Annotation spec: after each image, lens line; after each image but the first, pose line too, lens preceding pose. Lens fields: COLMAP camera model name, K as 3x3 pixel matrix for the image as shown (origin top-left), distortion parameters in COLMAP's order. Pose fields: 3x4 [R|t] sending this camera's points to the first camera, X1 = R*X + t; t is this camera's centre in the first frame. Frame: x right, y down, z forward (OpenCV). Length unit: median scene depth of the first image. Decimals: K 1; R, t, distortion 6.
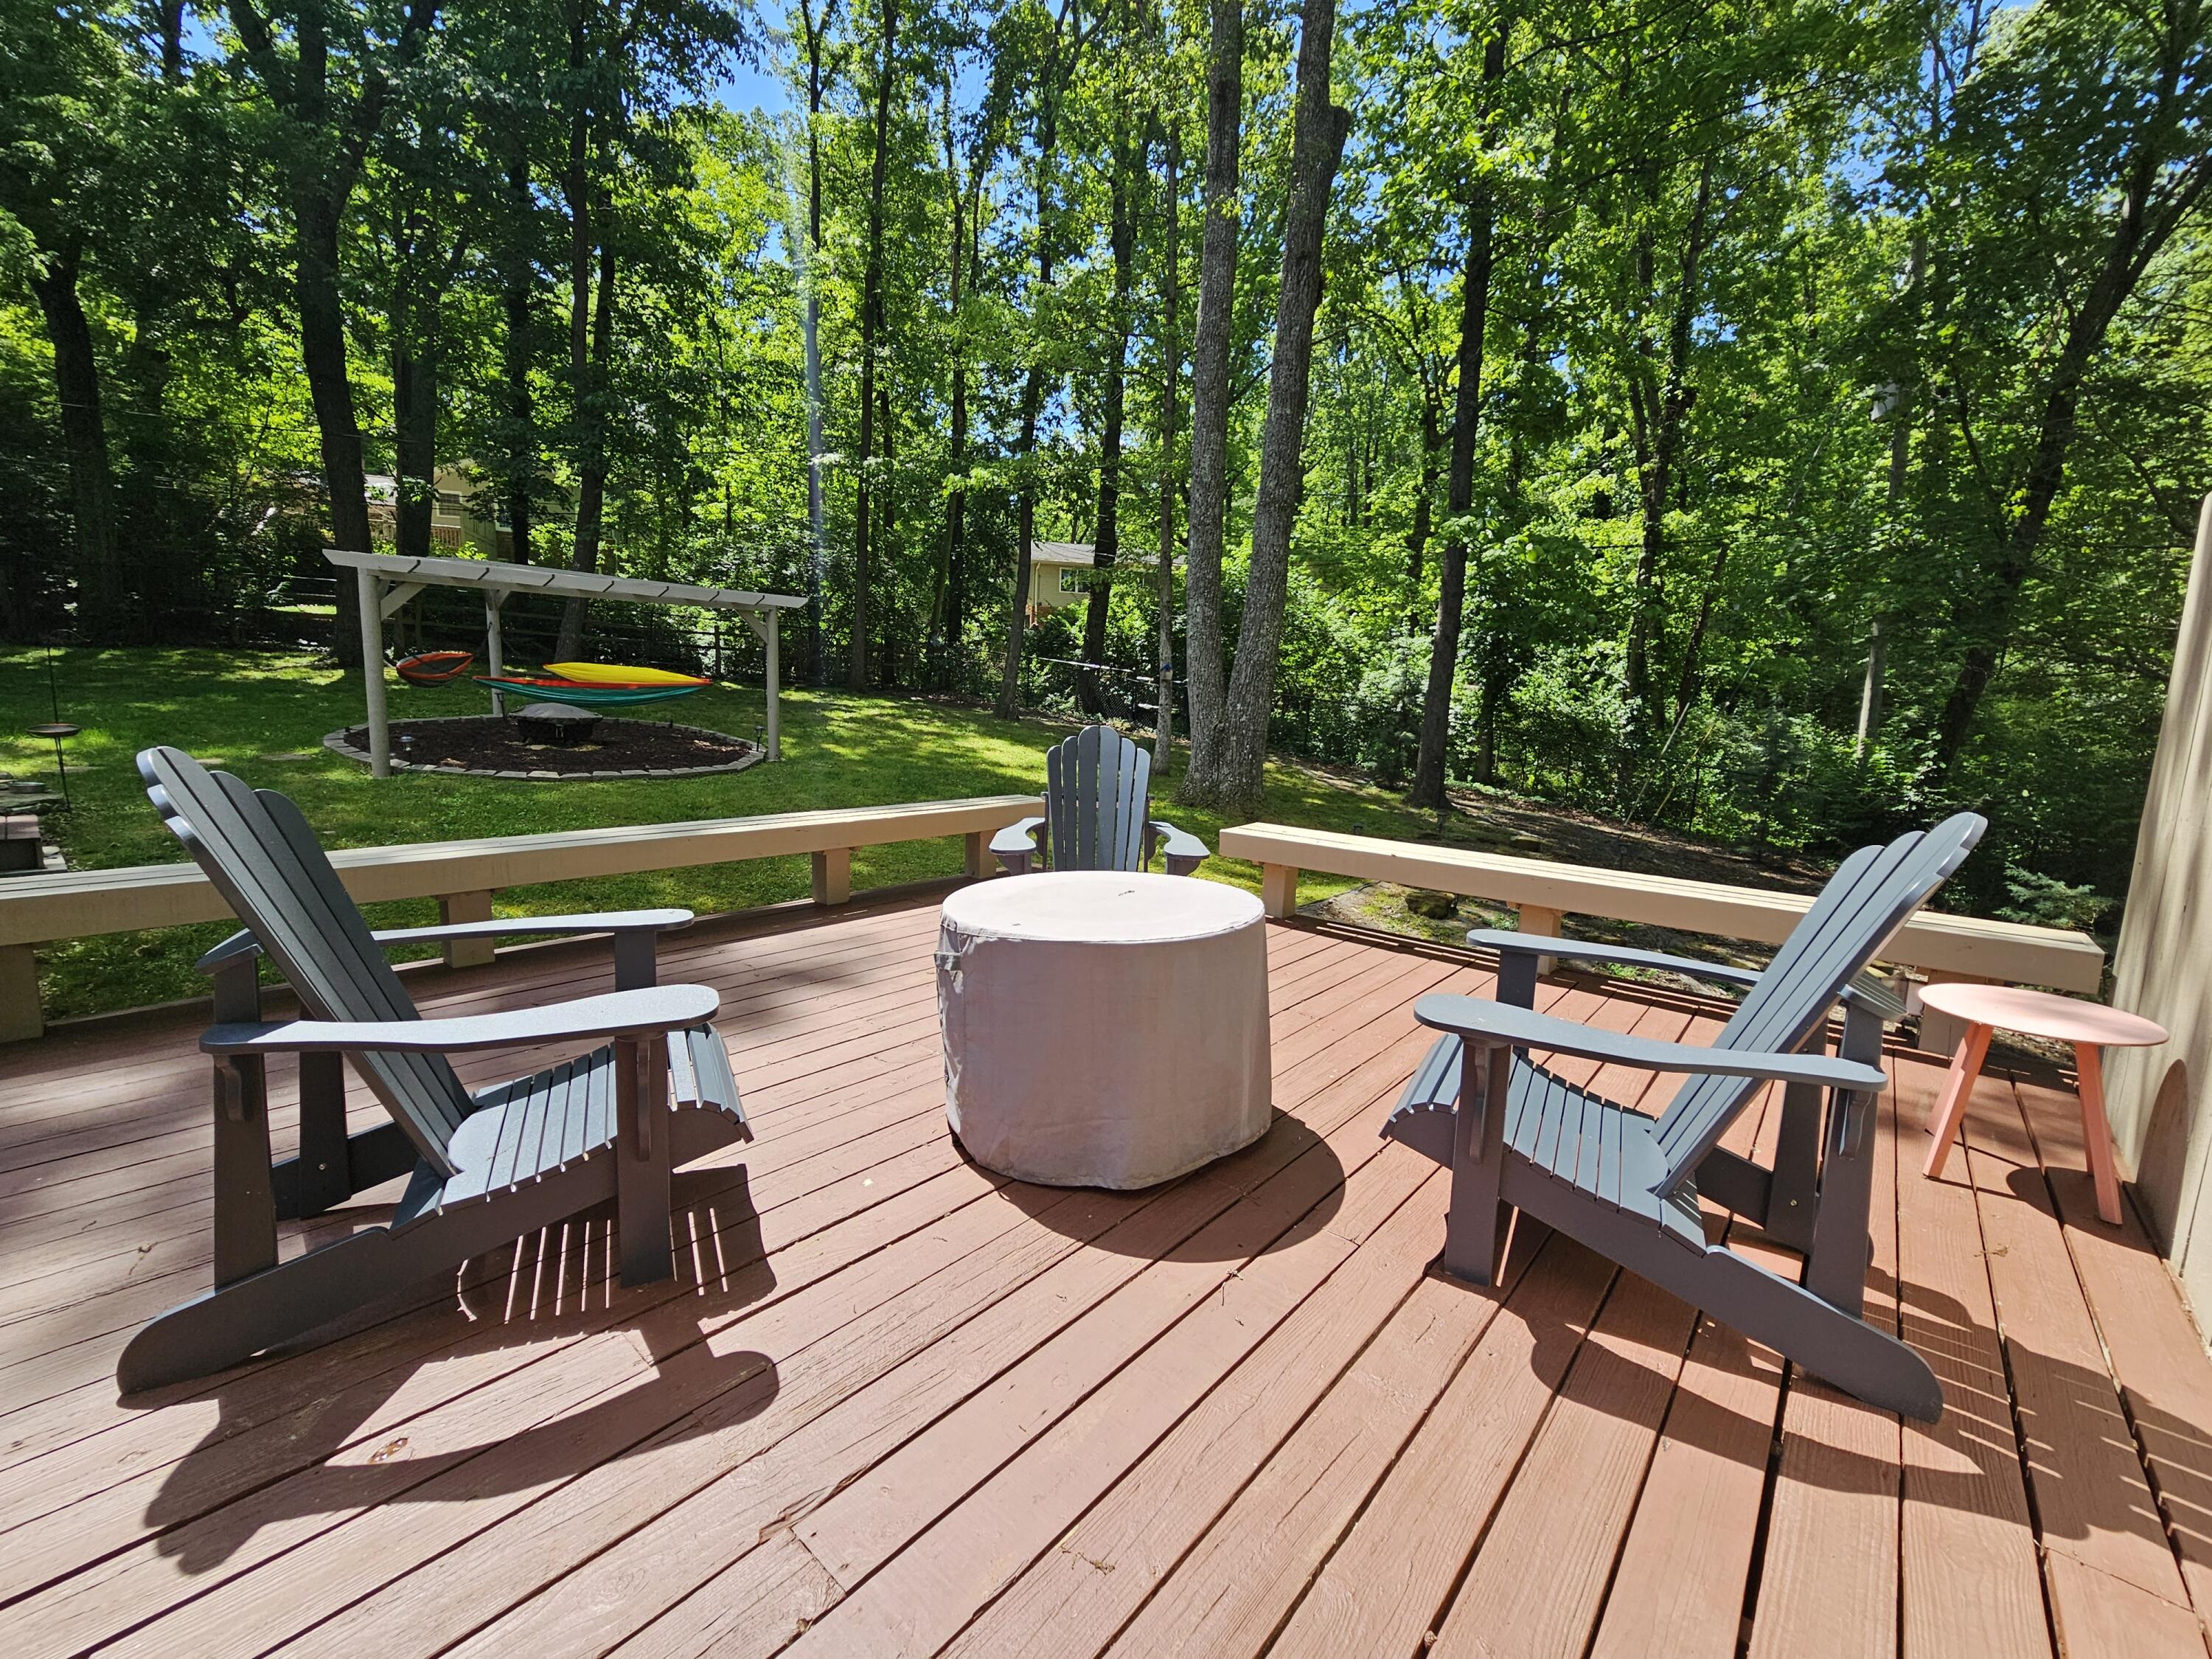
lens RADIAL K [[897.2, 0, 1114.2], [0, 897.2, 823.8], [0, 0, 1]] dist [-0.000878, 0.000422]
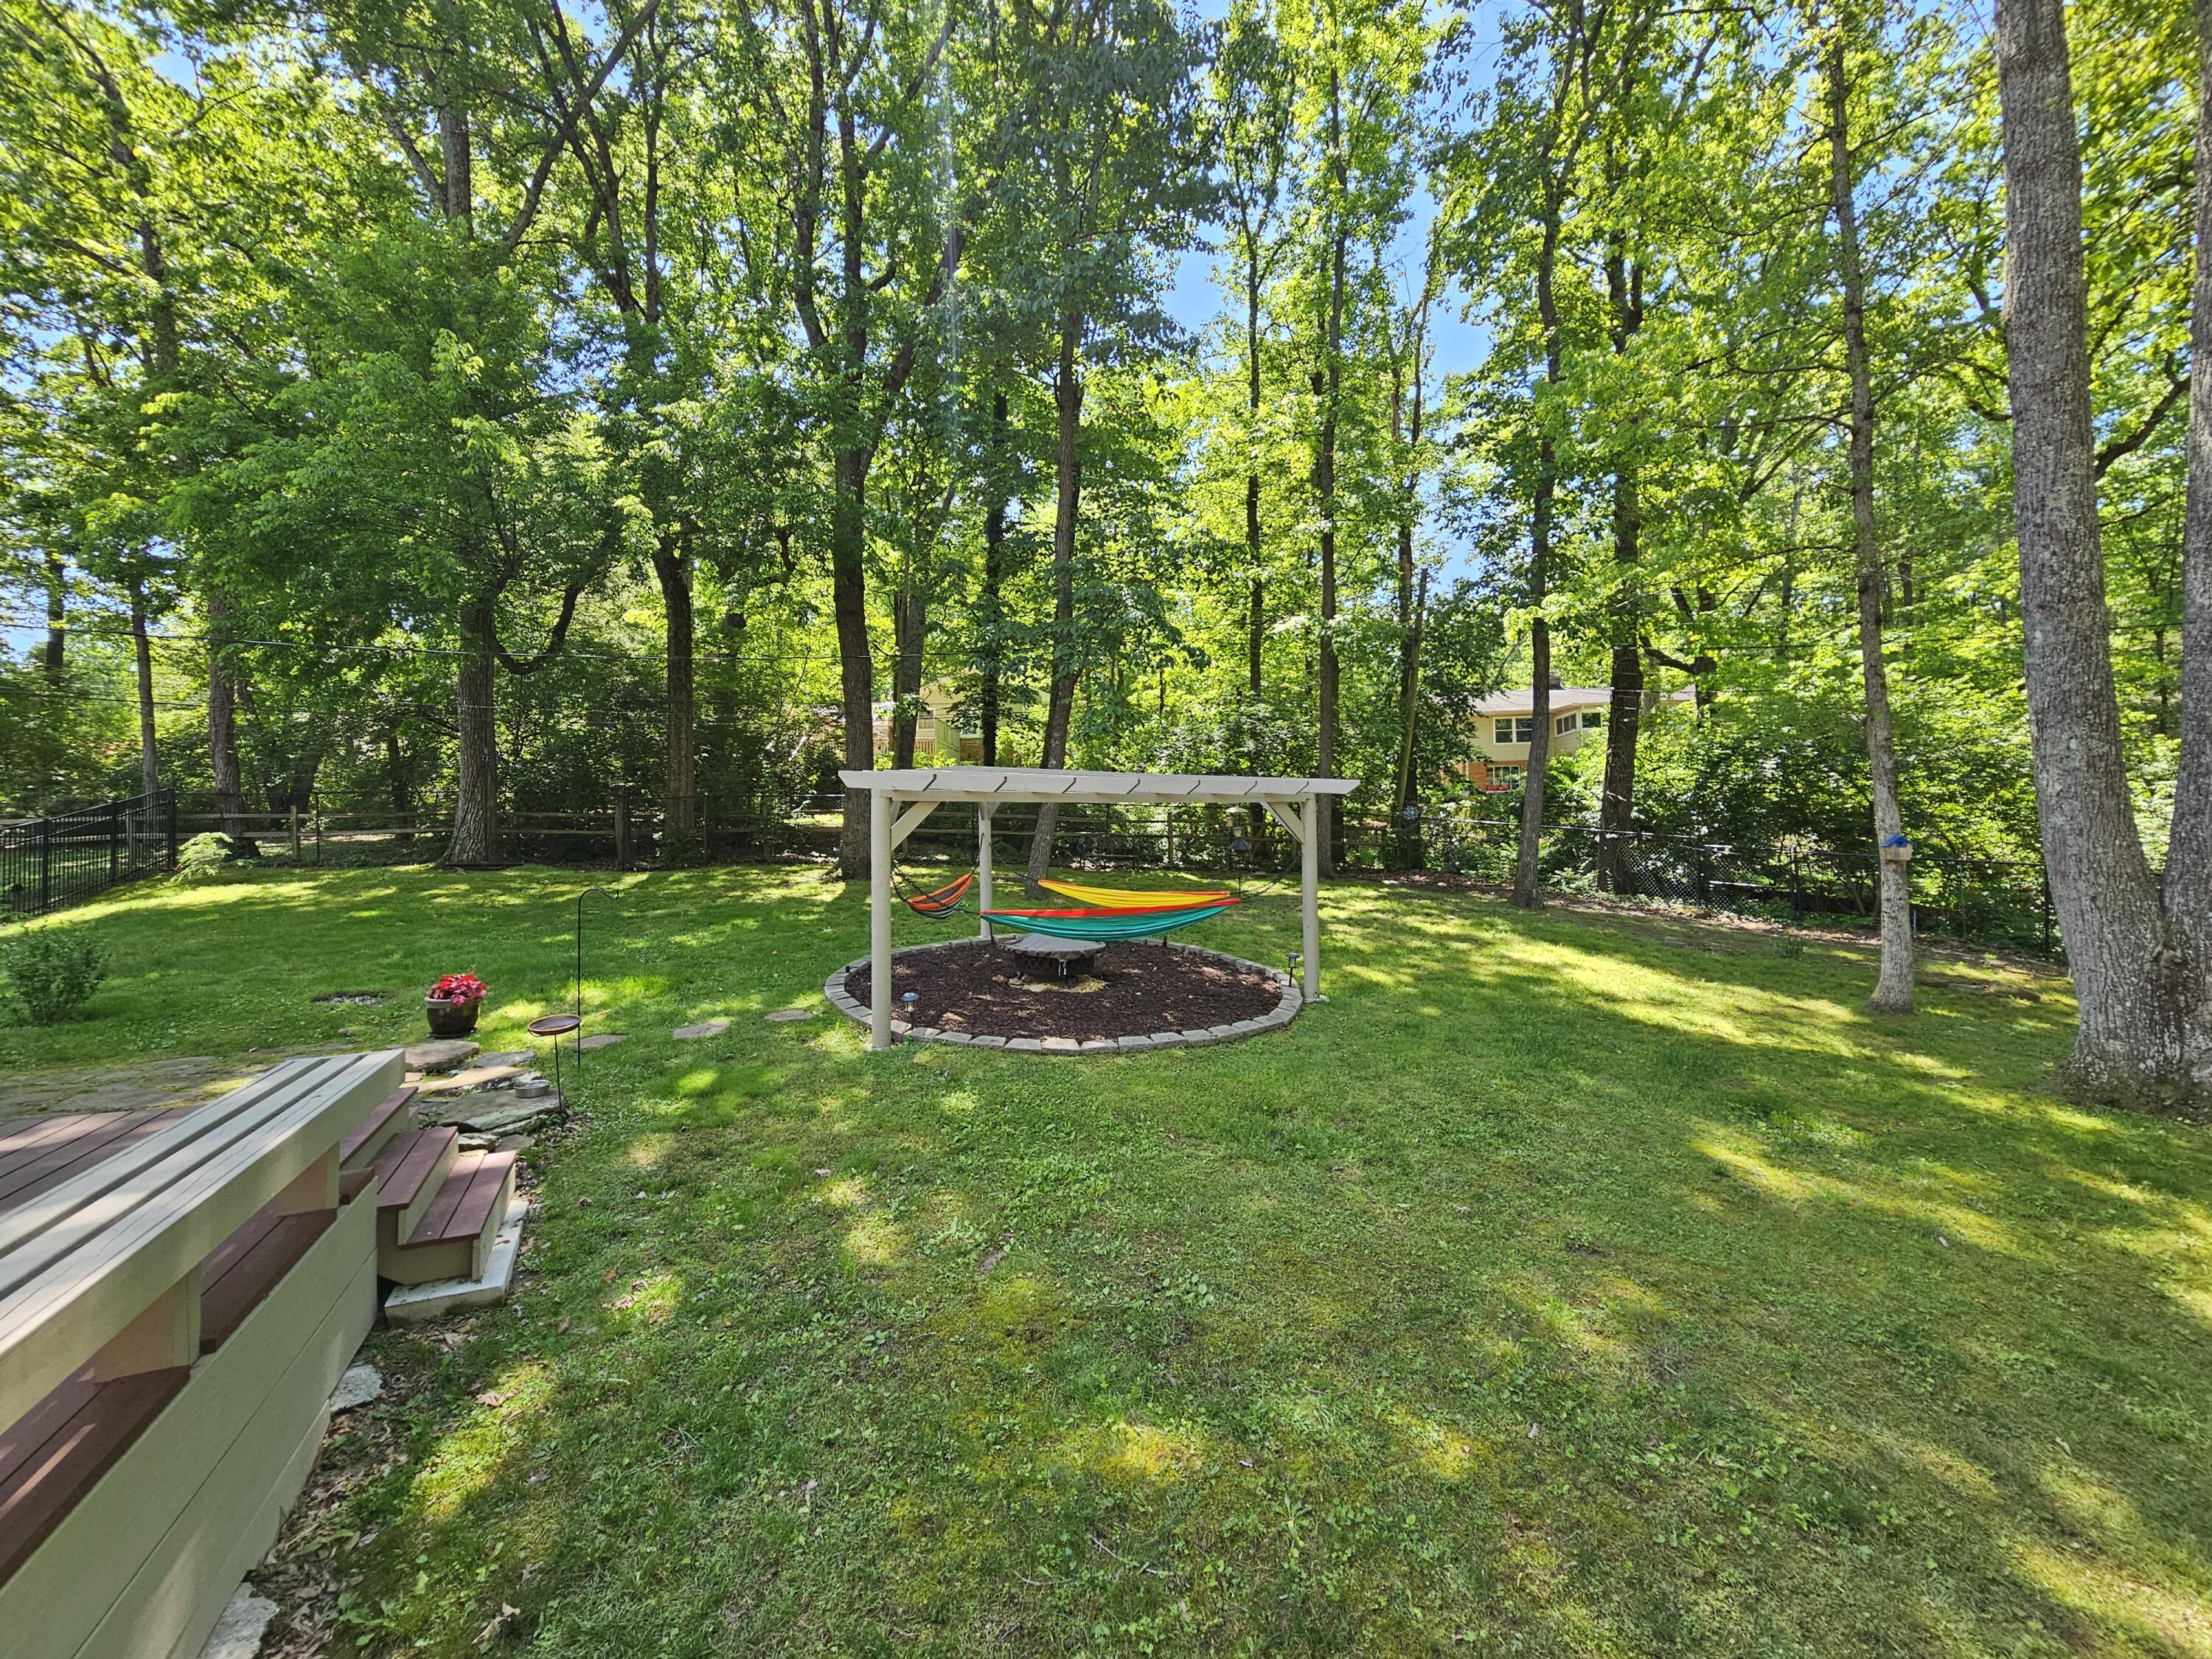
lens RADIAL K [[902.6, 0, 1118.6], [0, 902.6, 822.6], [0, 0, 1]] dist [0.010887, -0.000028]
pose [[0.918108, -0.059899, -0.391778, -0.180376], [-0.011445, 0.984095, -0.177277, -0.063937], [0.396166, 0.167243, 0.902819, 0.198138]]
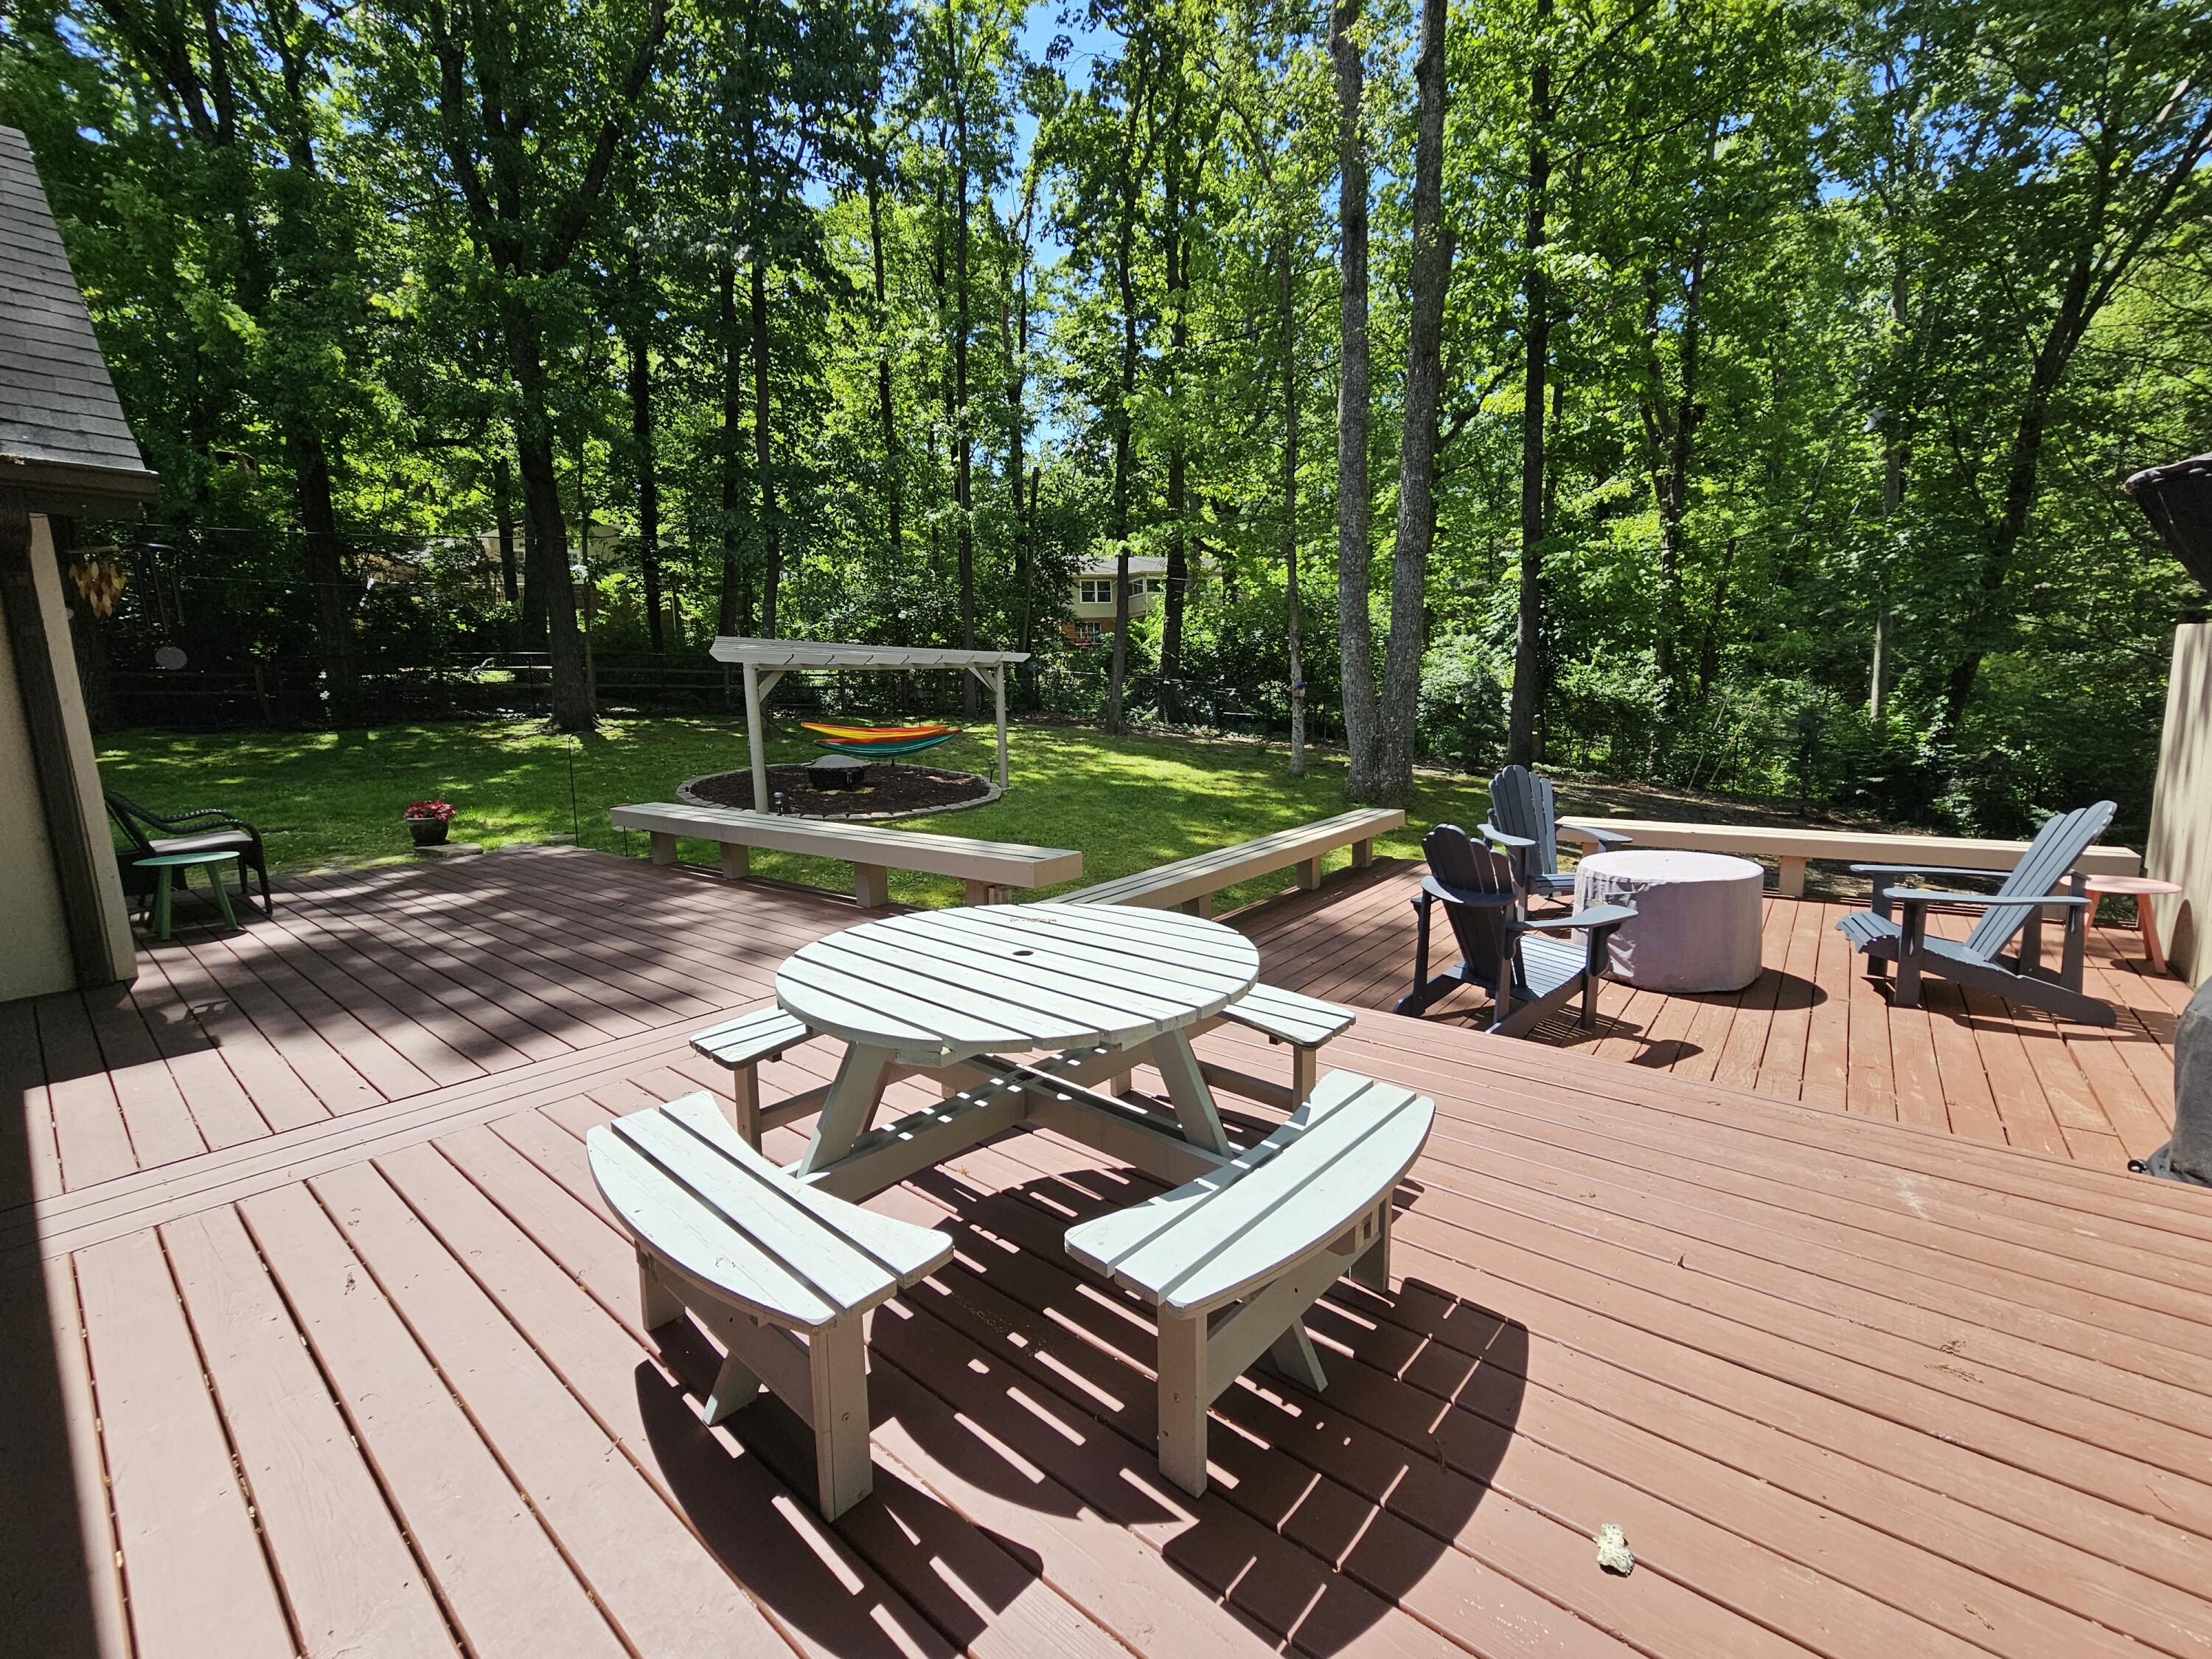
lens RADIAL K [[893.6, 0, 1108.3], [0, 893.6, 826.7], [0, 0, 1]] dist [0.000466, -0.000126]
pose [[0.997365, -0.070407, 0.017505, -0.212544], [0.070233, 0.997477, 0.010384, -0.018109], [-0.018191, -0.009127, 0.999793, -0.164326]]
